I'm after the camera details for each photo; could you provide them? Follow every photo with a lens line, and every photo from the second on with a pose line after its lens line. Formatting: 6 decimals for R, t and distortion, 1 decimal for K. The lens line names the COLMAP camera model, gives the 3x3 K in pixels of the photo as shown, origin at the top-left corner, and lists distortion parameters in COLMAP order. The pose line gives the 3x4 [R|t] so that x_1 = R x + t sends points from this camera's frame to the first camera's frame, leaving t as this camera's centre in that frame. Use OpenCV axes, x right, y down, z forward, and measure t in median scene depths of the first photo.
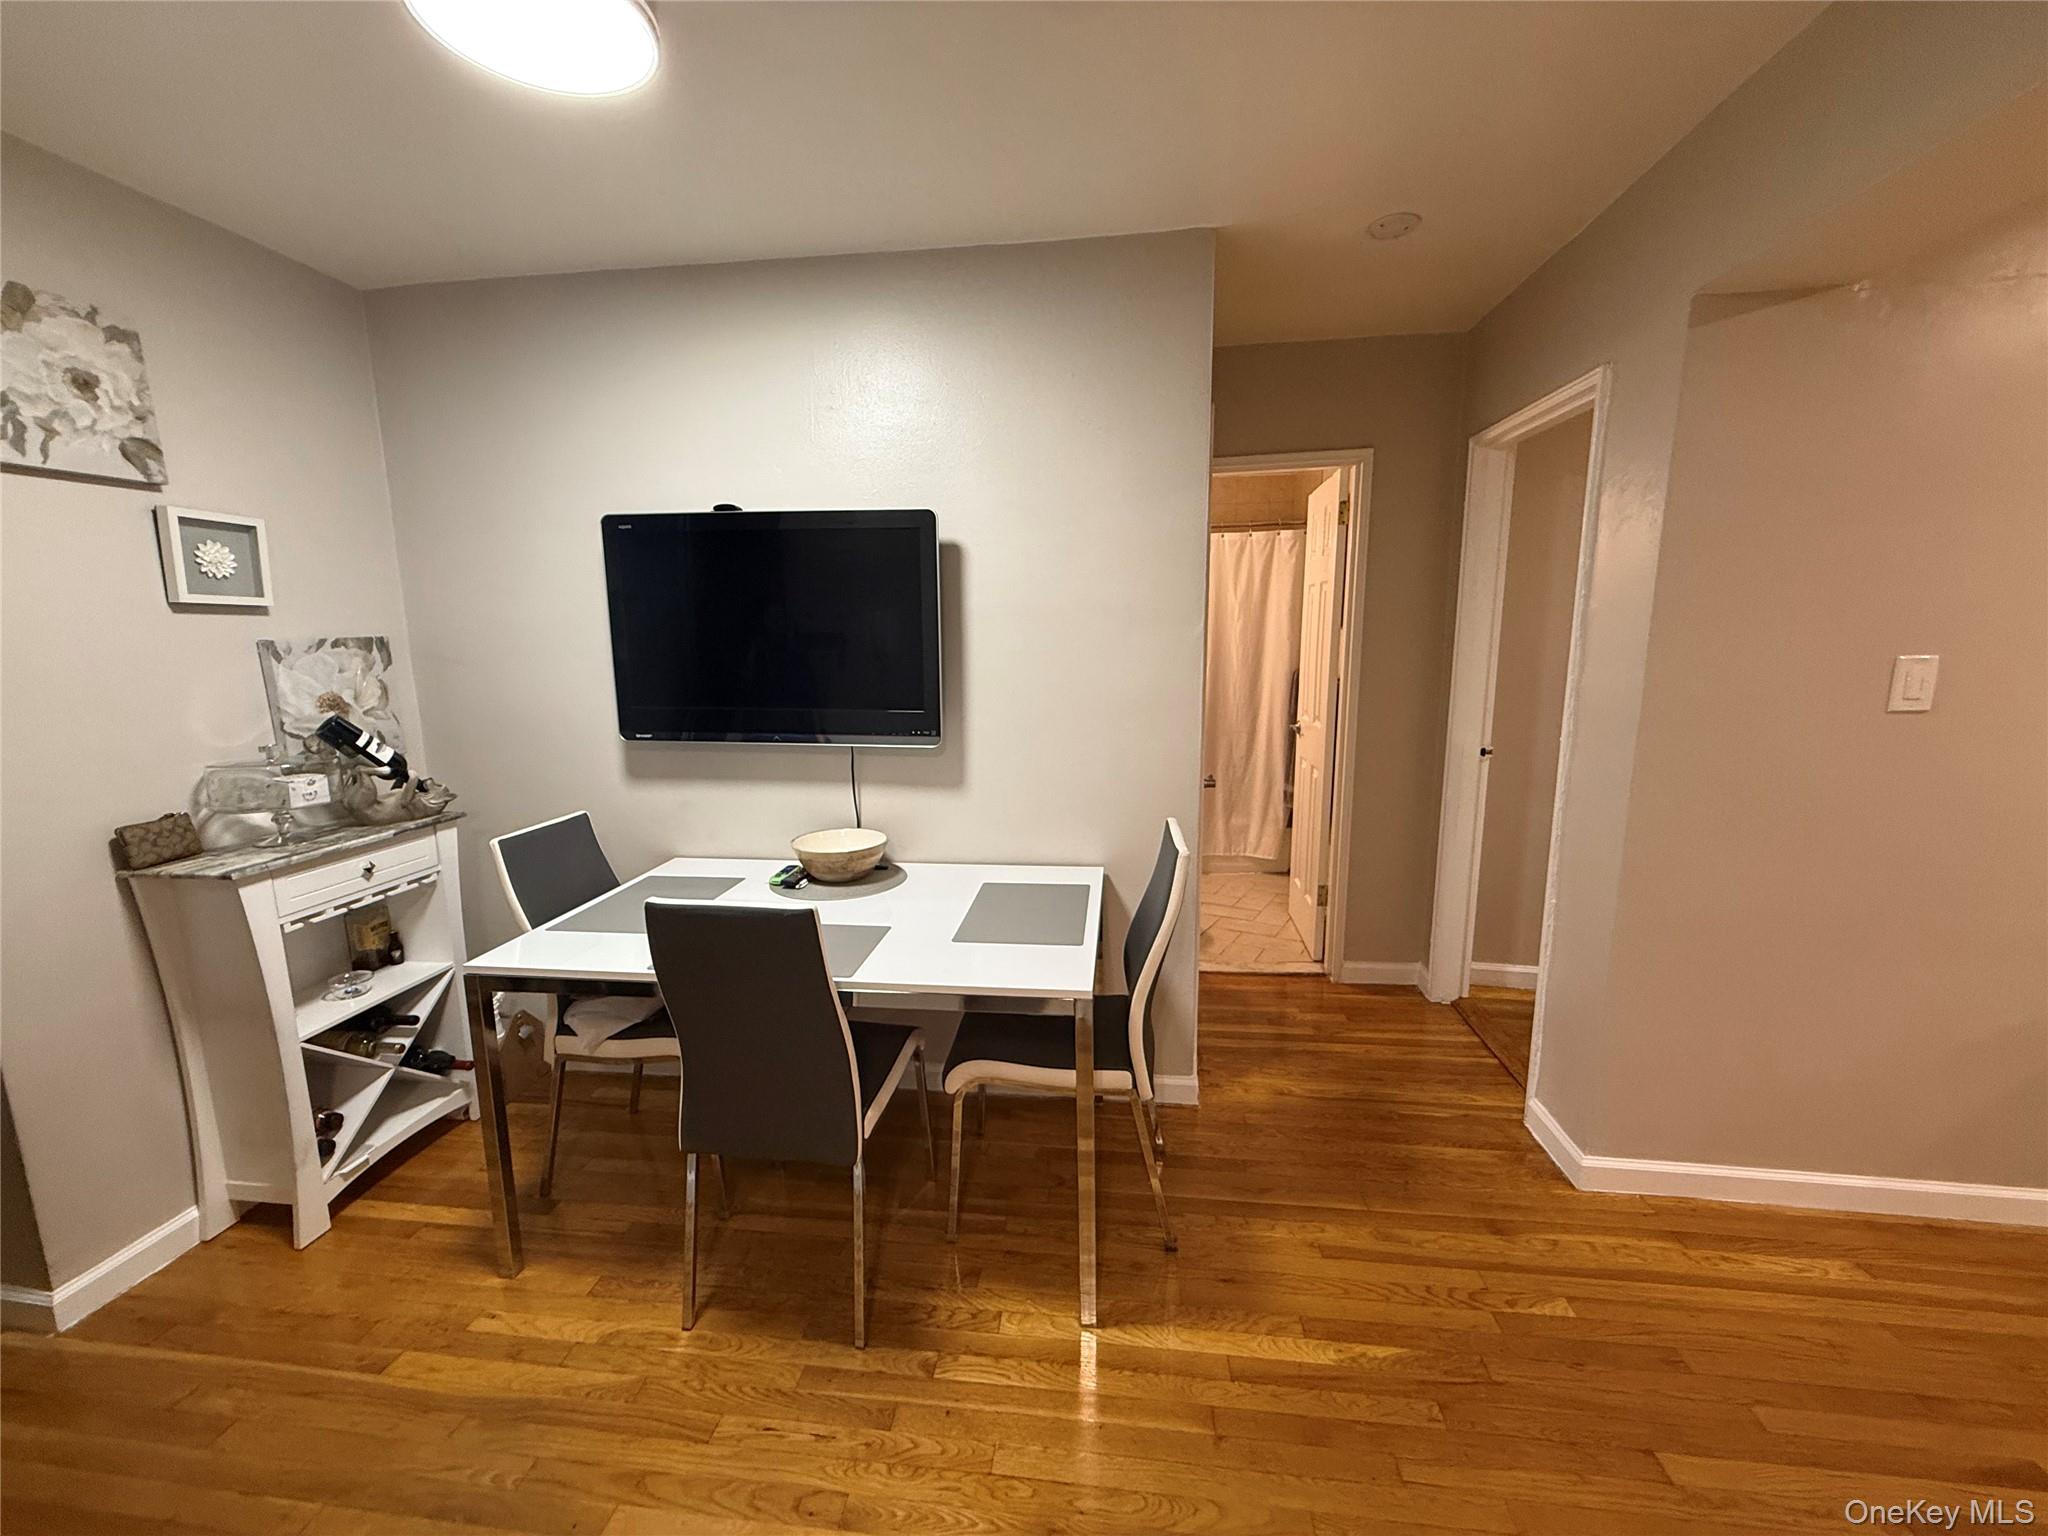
lens RADIAL K [[817.1, 0, 1019.7], [0, 817.1, 769.0], [0, 0, 1]] dist [0.002322, -0.000043]
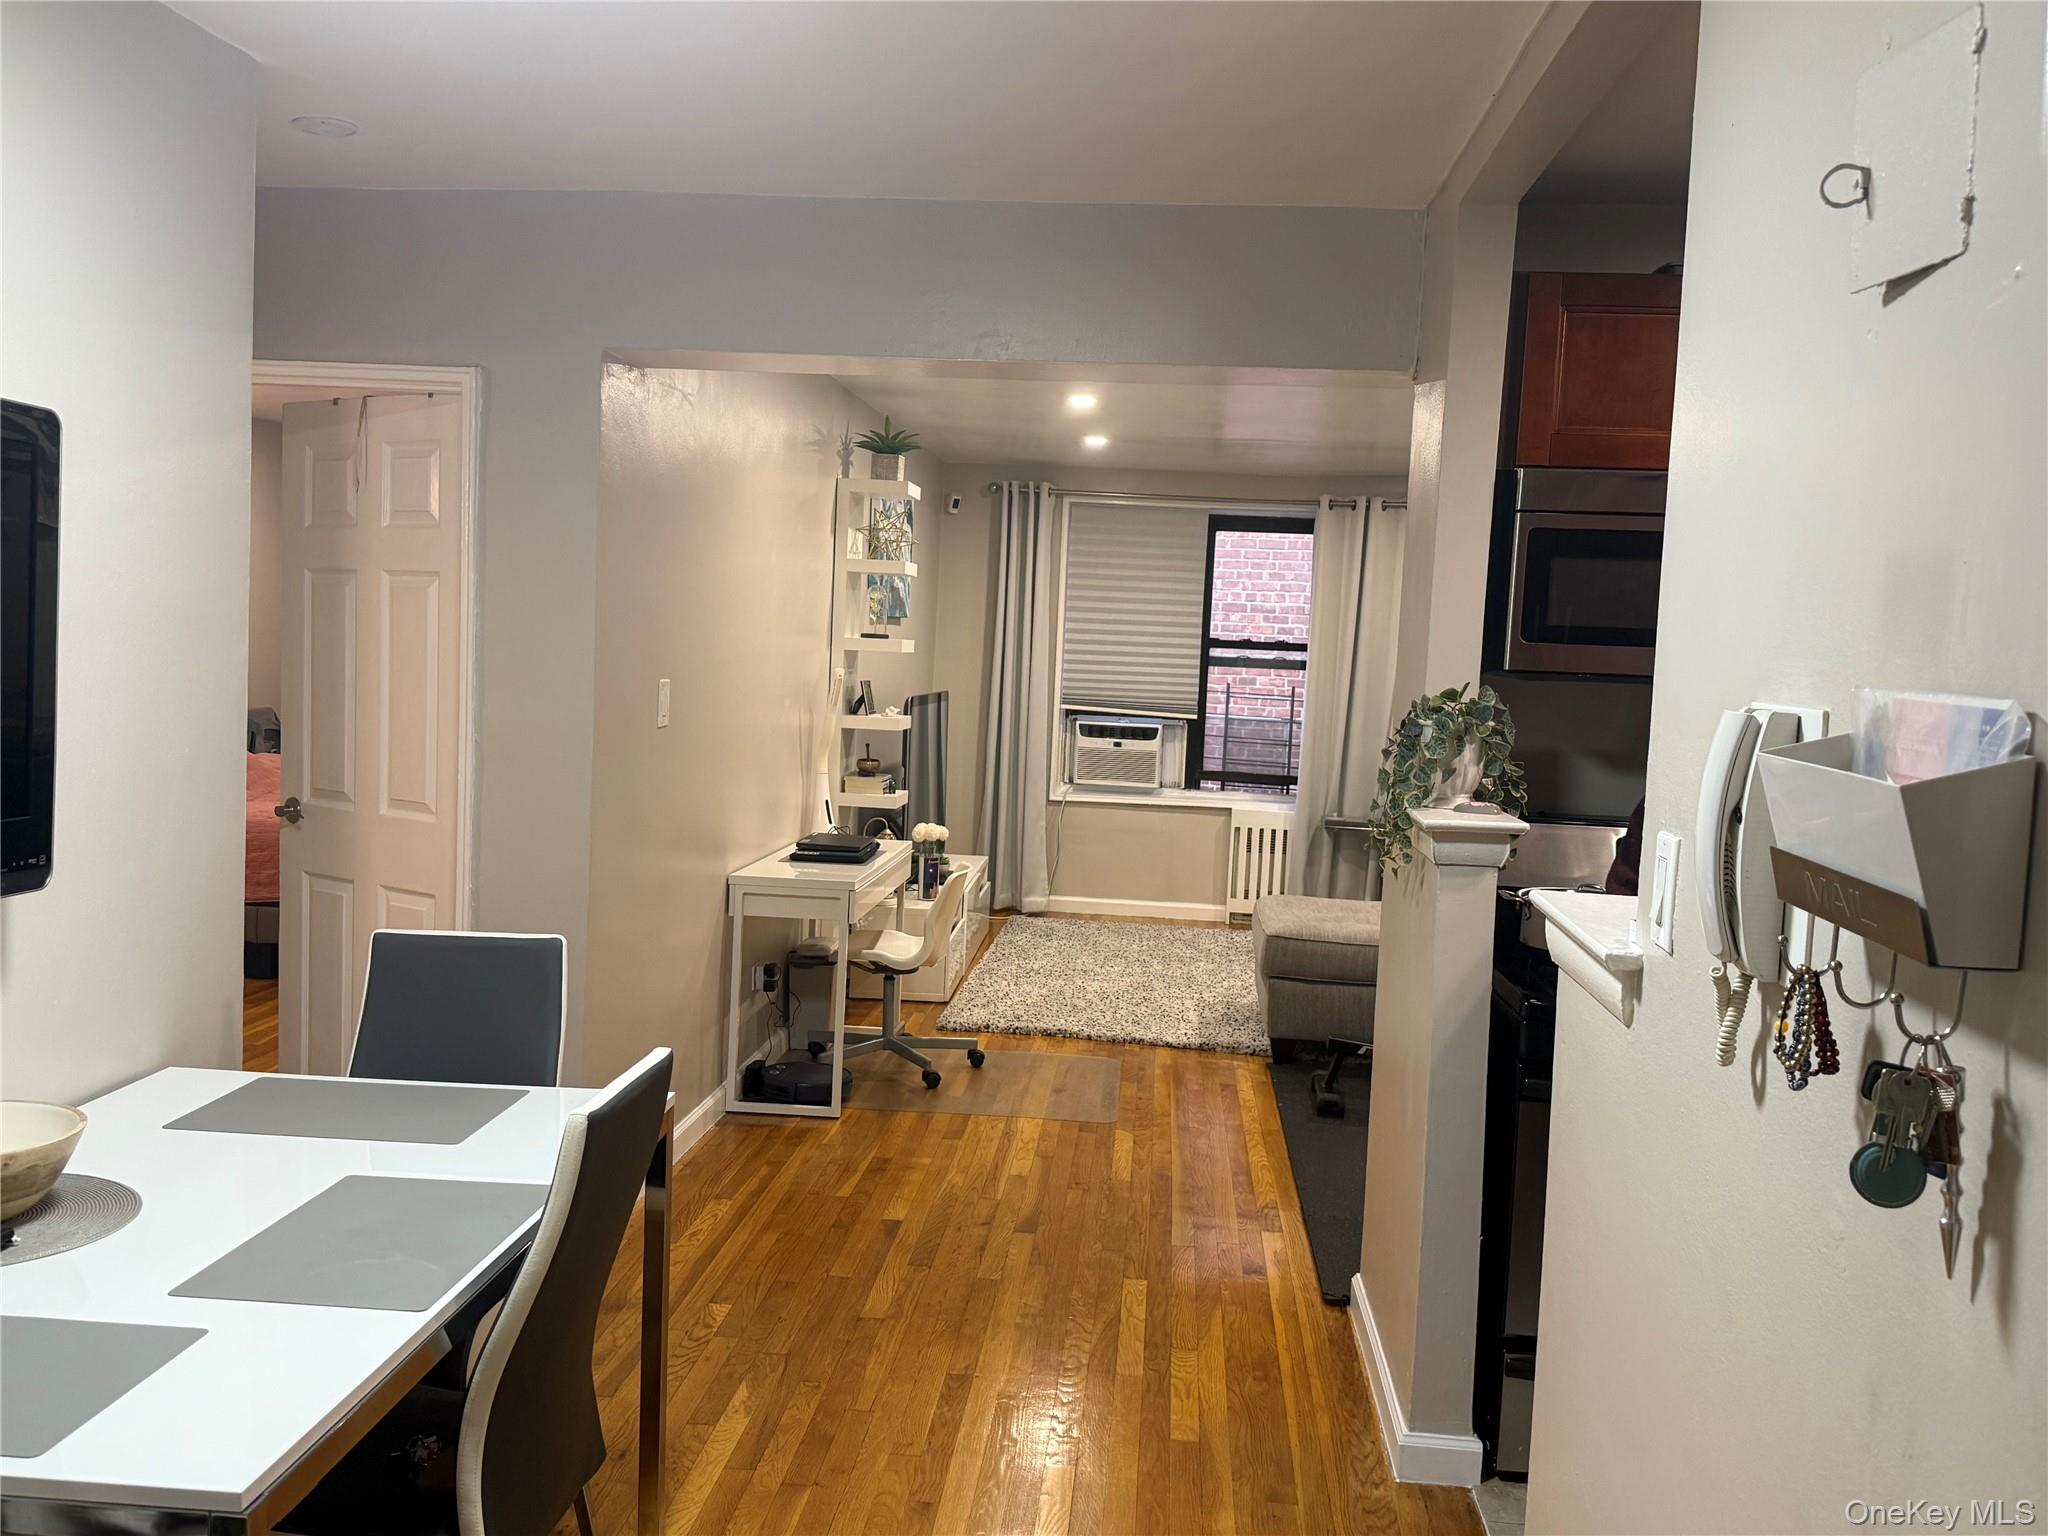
lens RADIAL K [[1753.6, 0, 1013.0], [0, 1753.6, 770.9], [0, 0, 1]] dist [0.092596, -0.099838]
pose [[-0.031977, -0.068131, 0.997164, -1.286300], [0.129684, 0.988958, 0.071729, -0.107845], [-0.991040, 0.131610, -0.022788, 0.491643]]
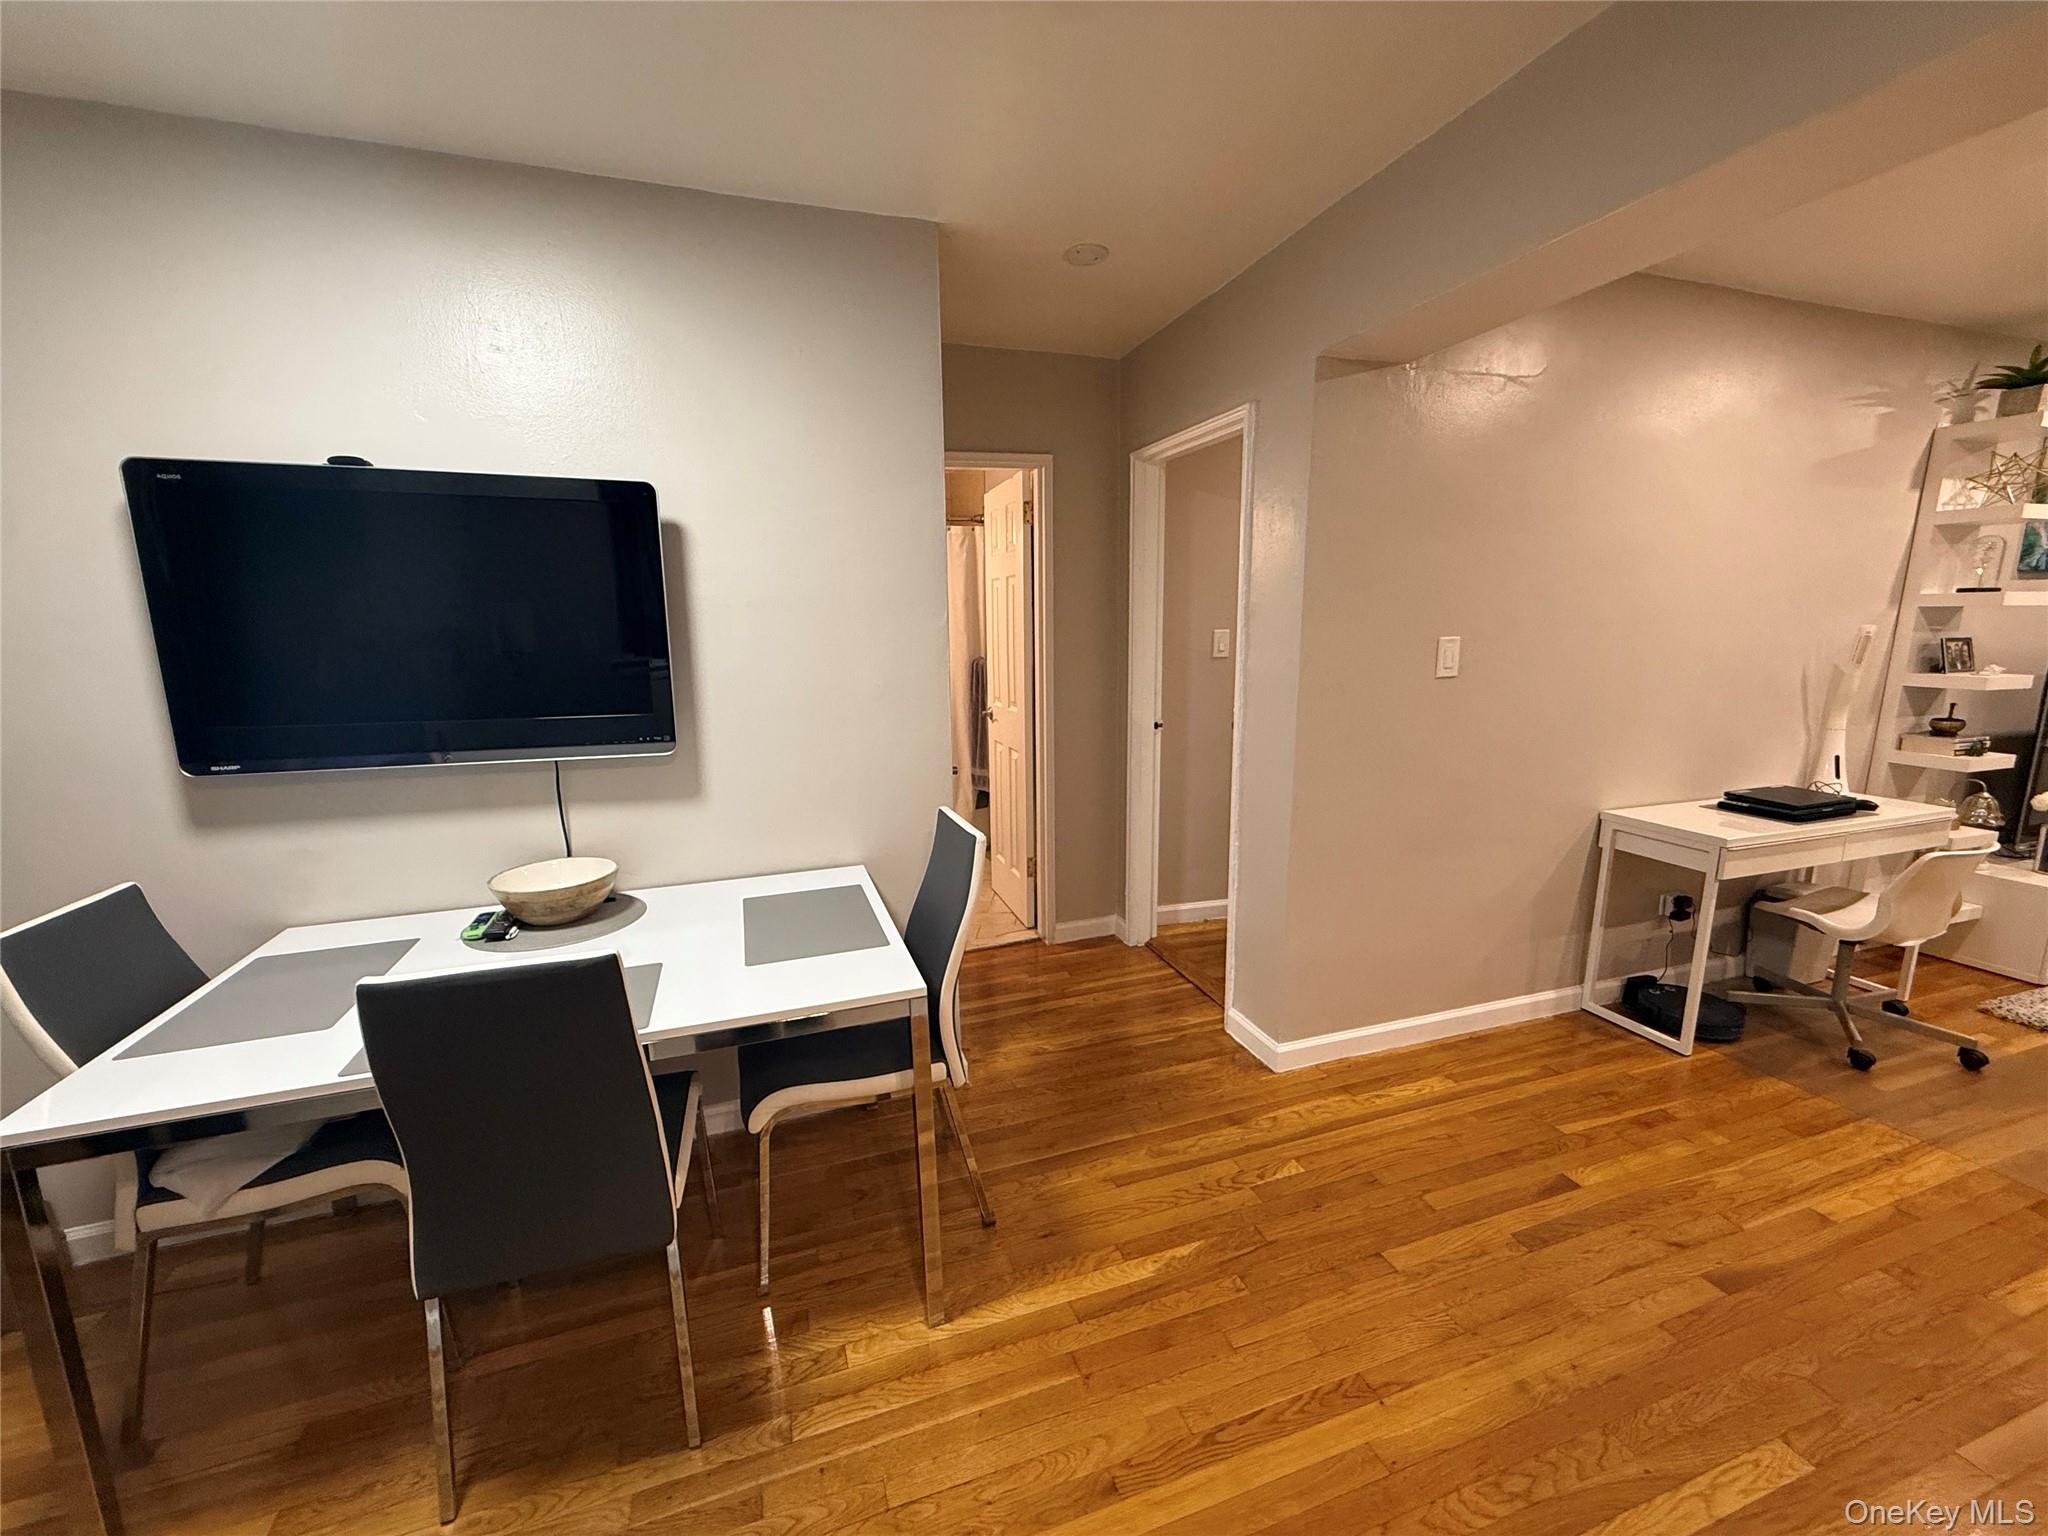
lens RADIAL K [[817.1, 0, 1018.7], [0, 817.1, 770.3], [0, 0, 1]] dist [0.002322, -0.000043]
pose [[0.899663, -0.080840, 0.429035, -0.160007], [0.077440, 0.996673, 0.025408, -0.002869], [-0.429662, 0.010366, 0.902930, 0.048073]]
